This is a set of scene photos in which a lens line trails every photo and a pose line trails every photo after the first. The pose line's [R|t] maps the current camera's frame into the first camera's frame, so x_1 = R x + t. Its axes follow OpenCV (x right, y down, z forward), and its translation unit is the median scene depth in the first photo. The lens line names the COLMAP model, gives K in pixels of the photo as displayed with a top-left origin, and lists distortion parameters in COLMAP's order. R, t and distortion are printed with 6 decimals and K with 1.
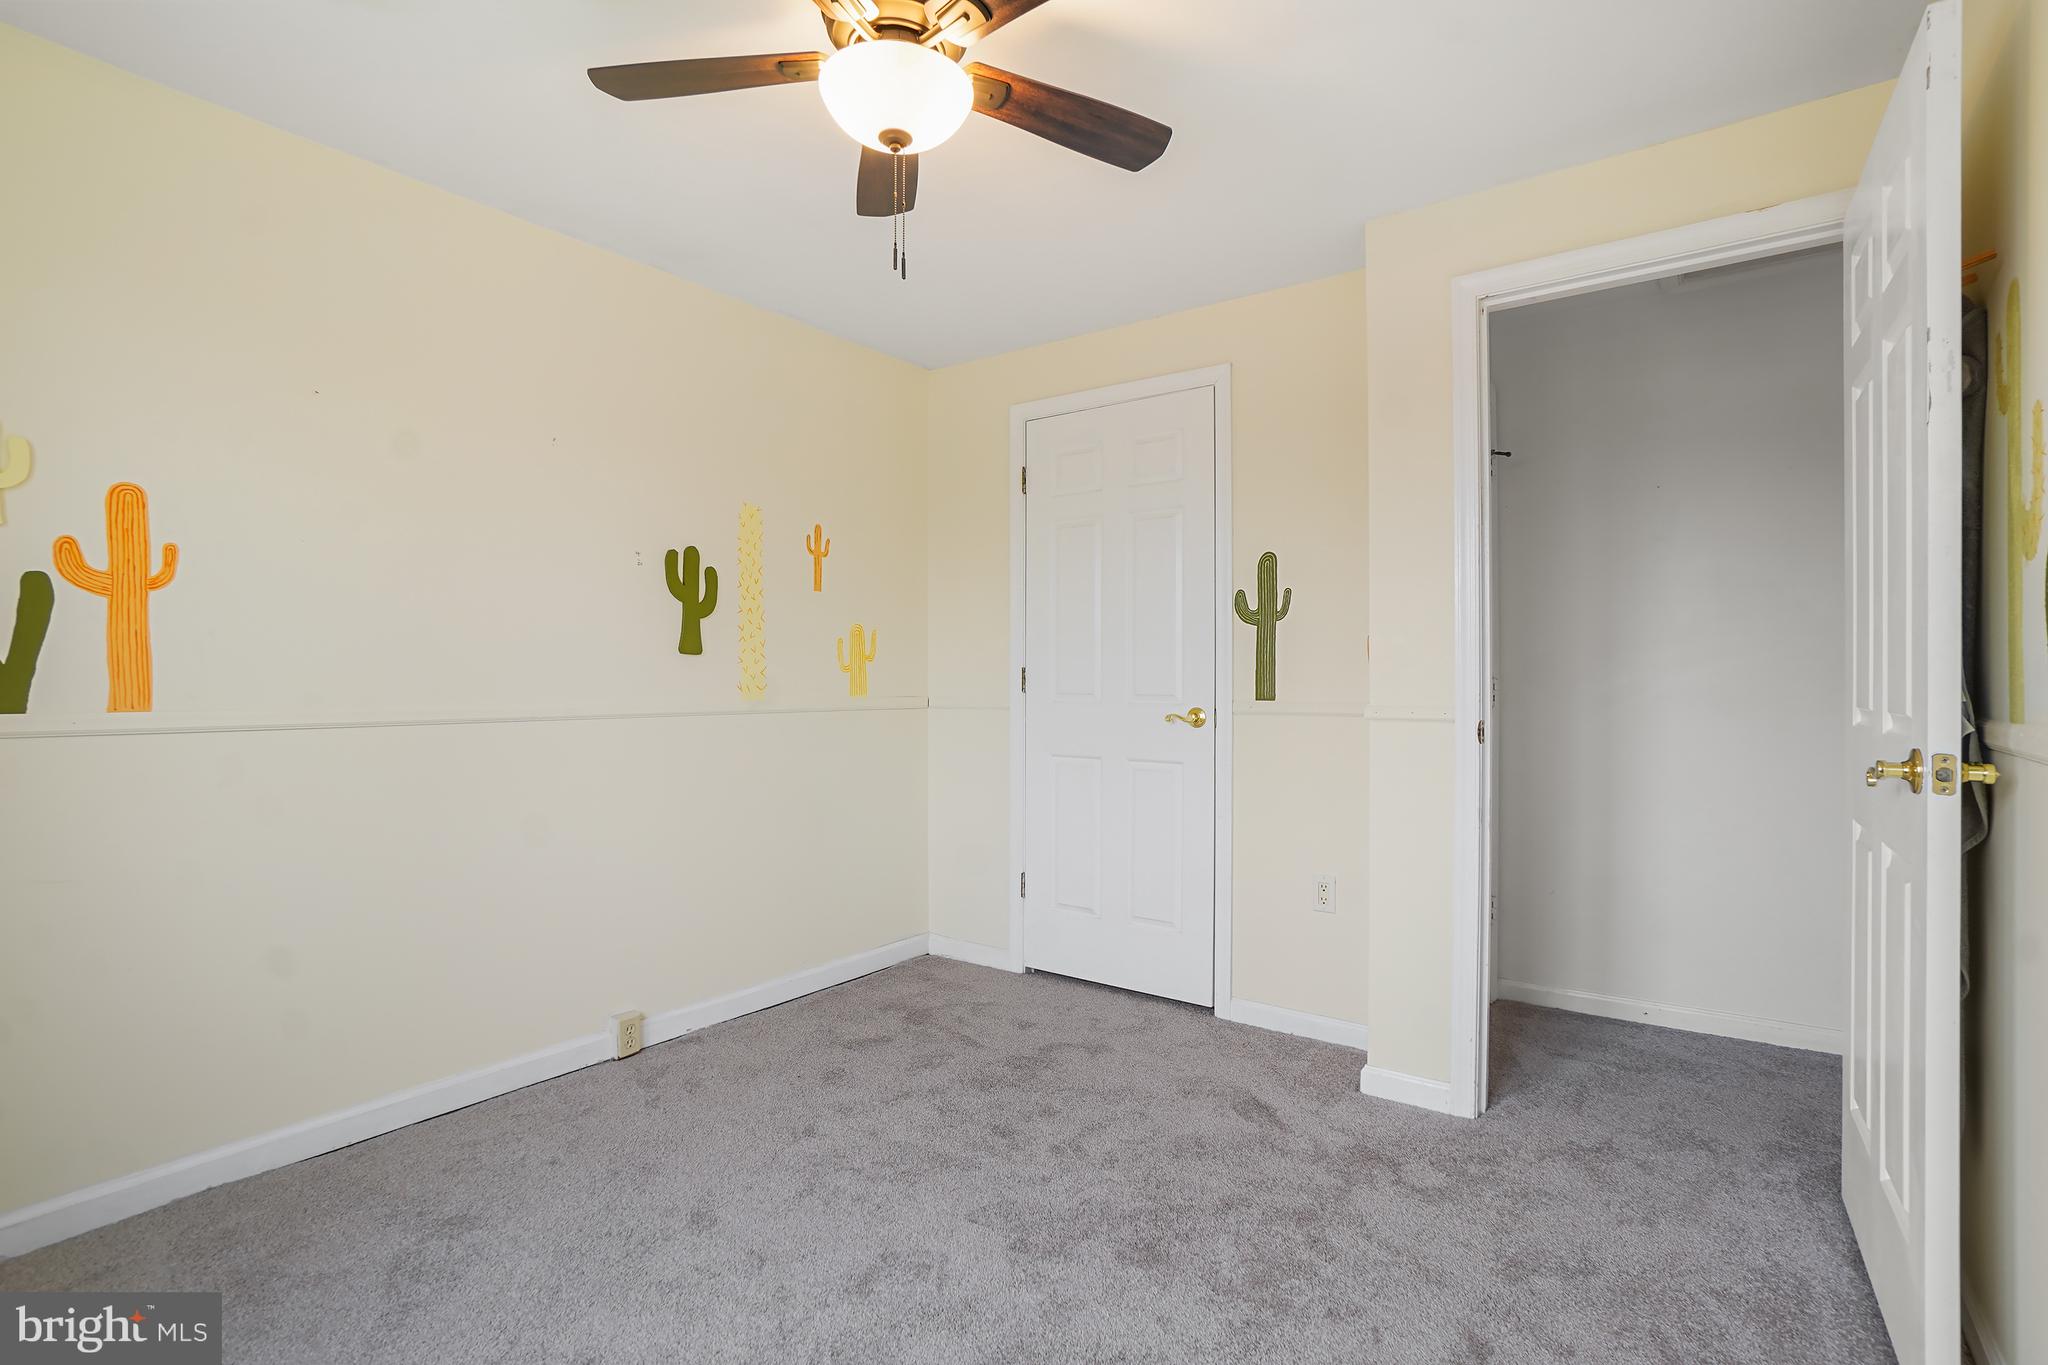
lens RADIAL K [[971.6, 0, 1031.0], [0, 971.6, 683.0], [0, 0, 1]] dist [-0.003870, 0.000061]
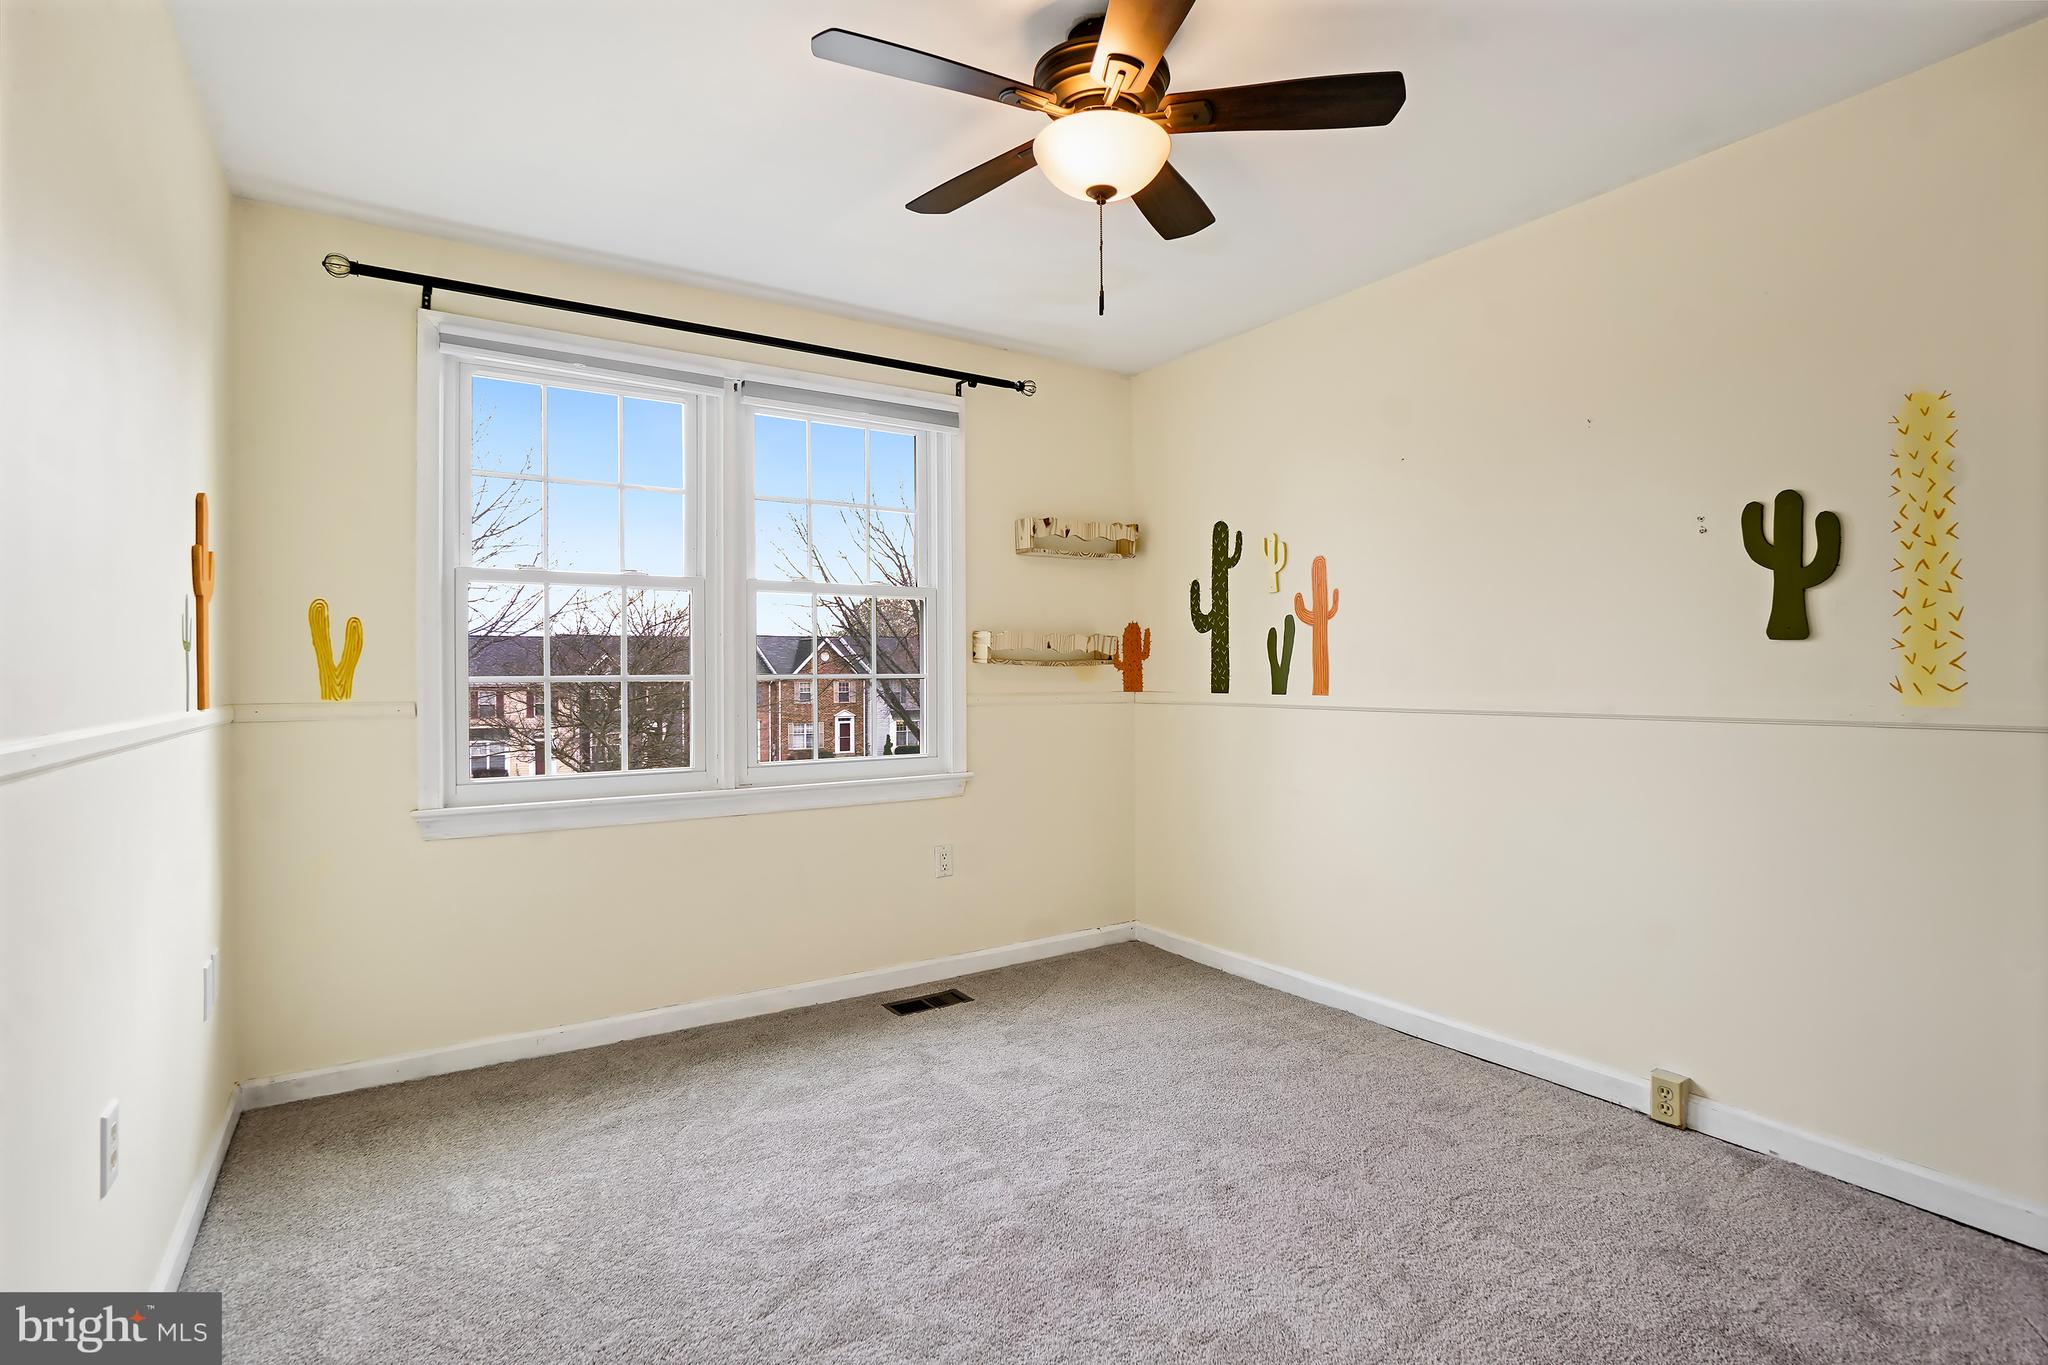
lens RADIAL K [[971.6, 0, 1029.9], [0, 971.6, 673.2], [0, 0, 1]] dist [-0.003870, 0.000061]
pose [[-0.313367, -0.002544, -0.949629, 0.526957], [-0.000927, 0.999997, -0.002373, -0.002257], [0.949632, 0.000136, -0.313369, 0.706751]]
